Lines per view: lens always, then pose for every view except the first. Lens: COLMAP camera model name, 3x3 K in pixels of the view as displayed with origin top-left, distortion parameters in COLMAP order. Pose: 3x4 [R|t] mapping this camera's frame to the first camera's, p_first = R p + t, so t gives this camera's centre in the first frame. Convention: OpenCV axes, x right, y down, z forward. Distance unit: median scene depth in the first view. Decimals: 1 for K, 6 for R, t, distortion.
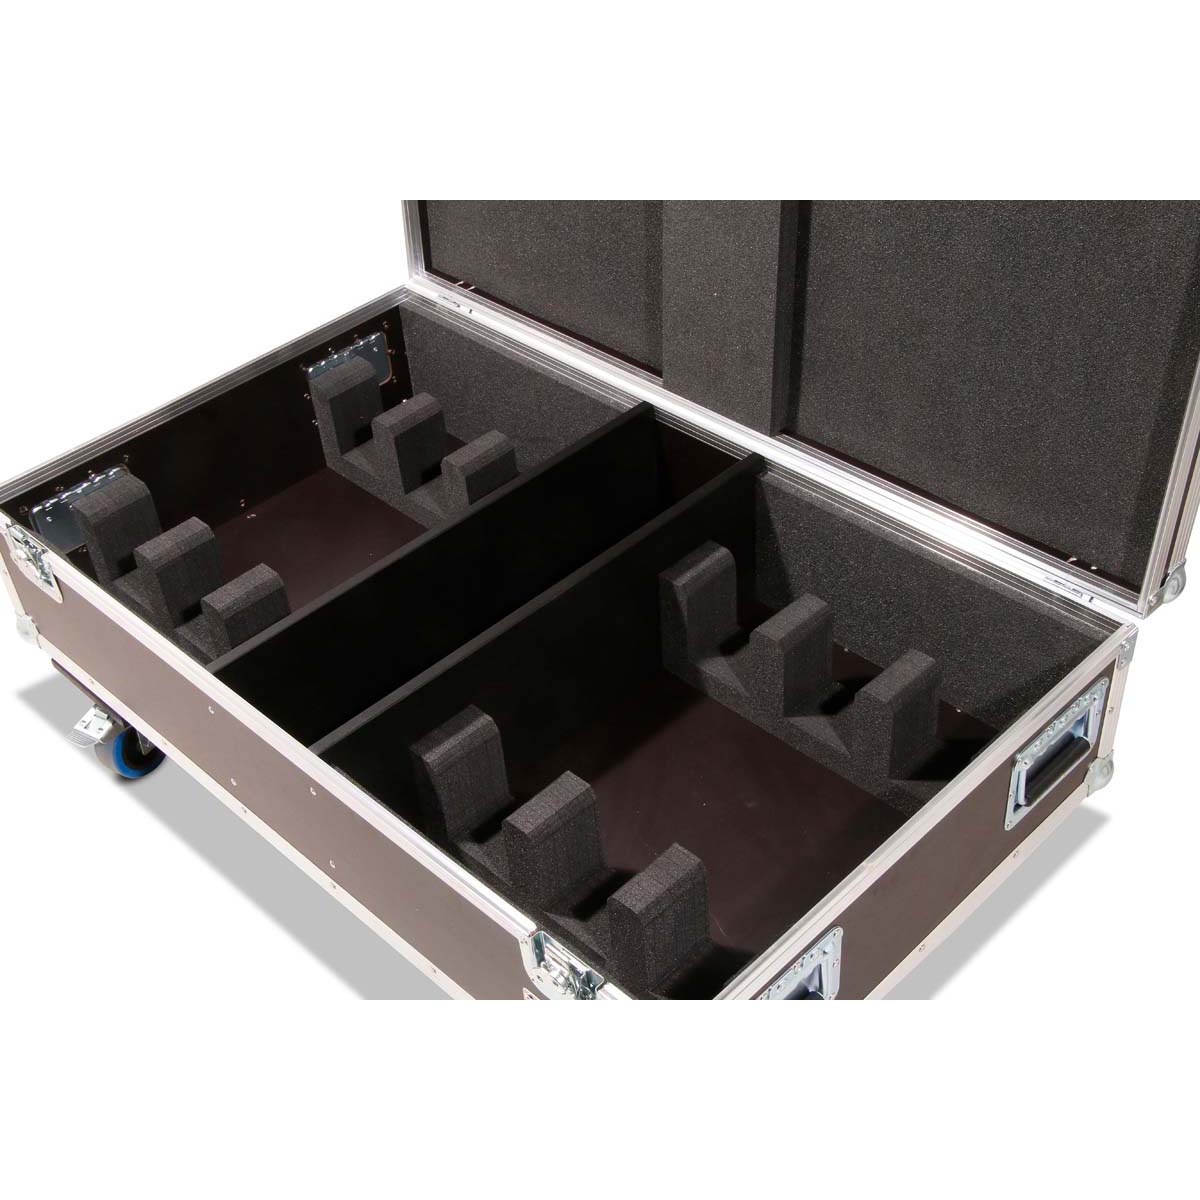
lens RADIAL K [[1544.4, 0, 603.1], [0, 1544.4, 601.3], [0, 0, 1]] dist [0.046062, 0.000000]
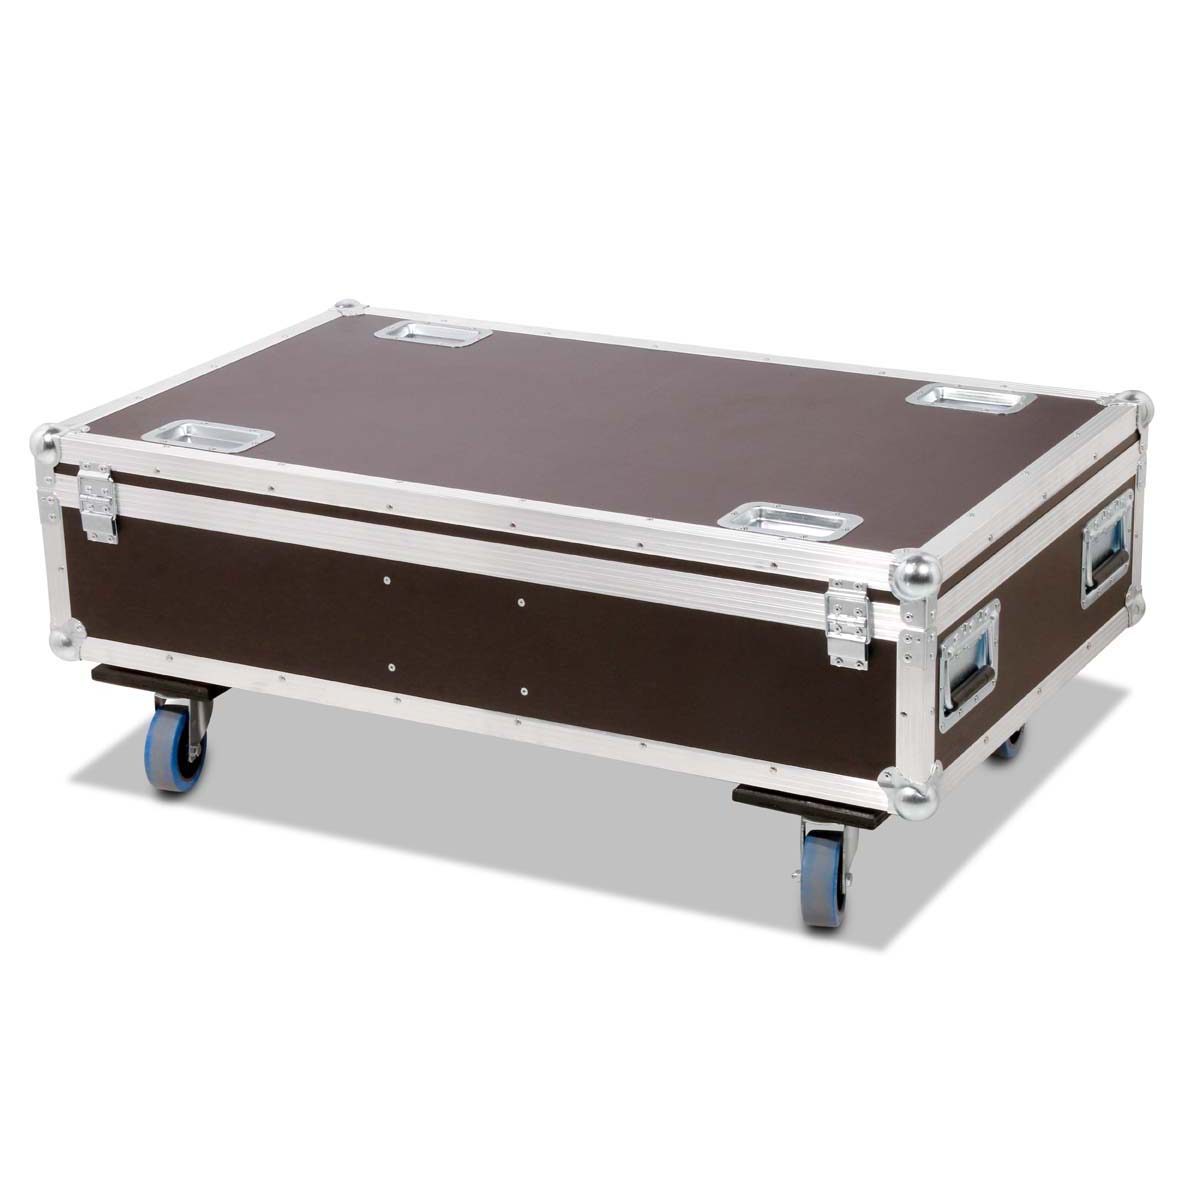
lens RADIAL K [[3025.9, 0, 588.5], [0, 3025.9, 597.8], [0, 0, 1]] dist [0.538875, 0.000000]
pose [[0.957574, -0.057767, 0.282339, -0.698048], [0.152716, 0.932553, -0.327144, 0.777765], [-0.244398, 0.356382, 0.901810, -0.938504]]
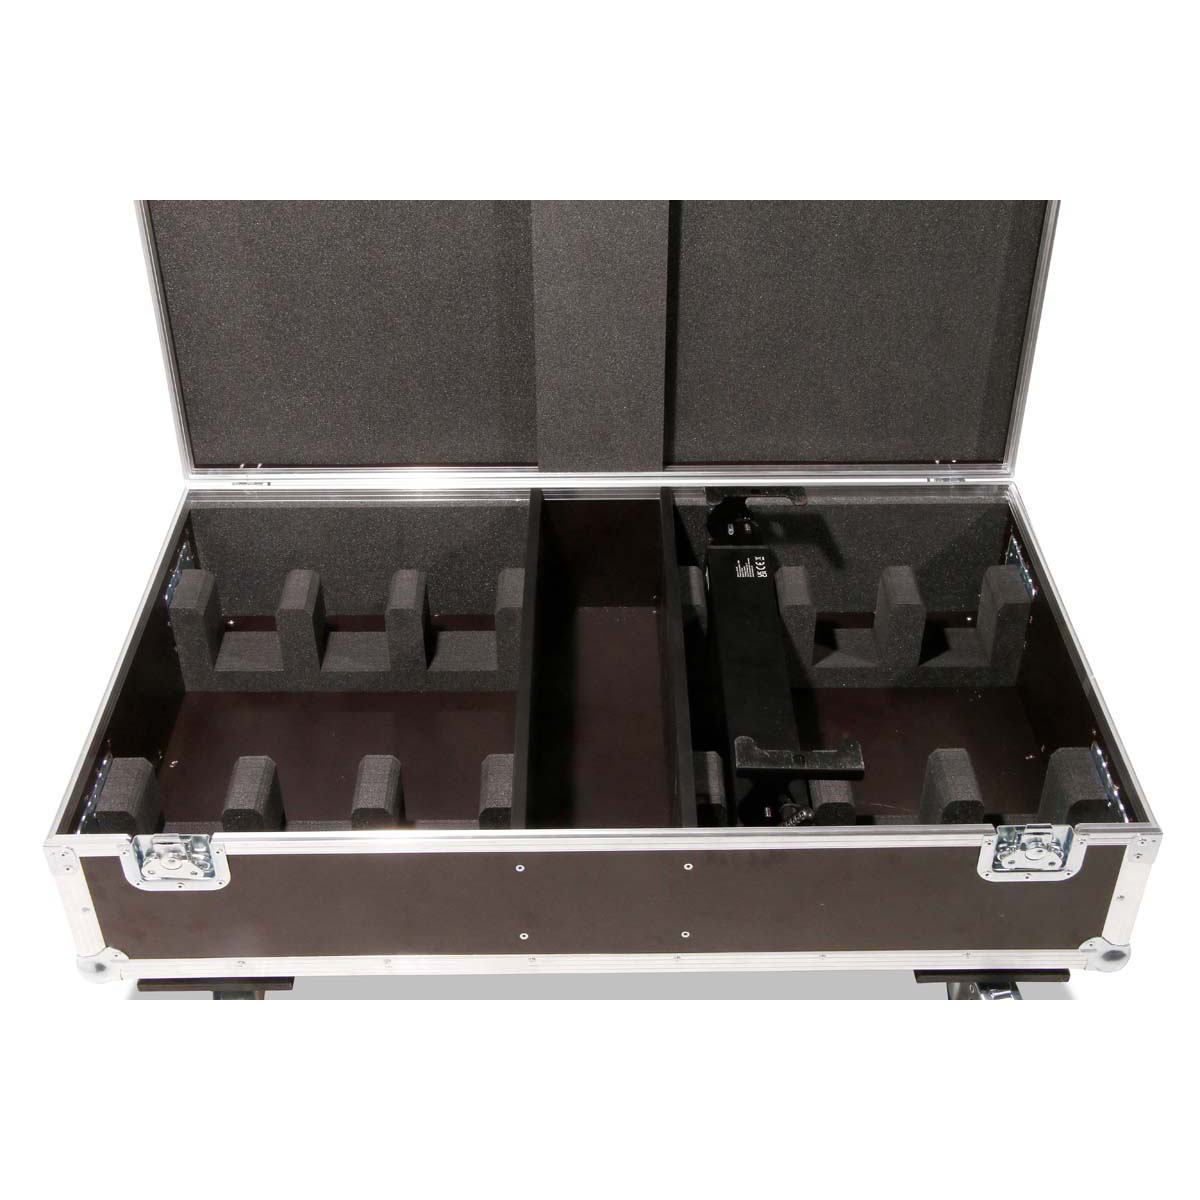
lens RADIAL K [[1424.5, 0, 600.5], [0, 1424.5, 631.7], [0, 0, 1]] dist [0.052345, 0.000000]
pose [[0.699961, -0.382223, 0.603291, -0.685490], [0.419144, 0.903808, 0.086312, -0.119831], [-0.578250, 0.192451, 0.792837, 0.206209]]
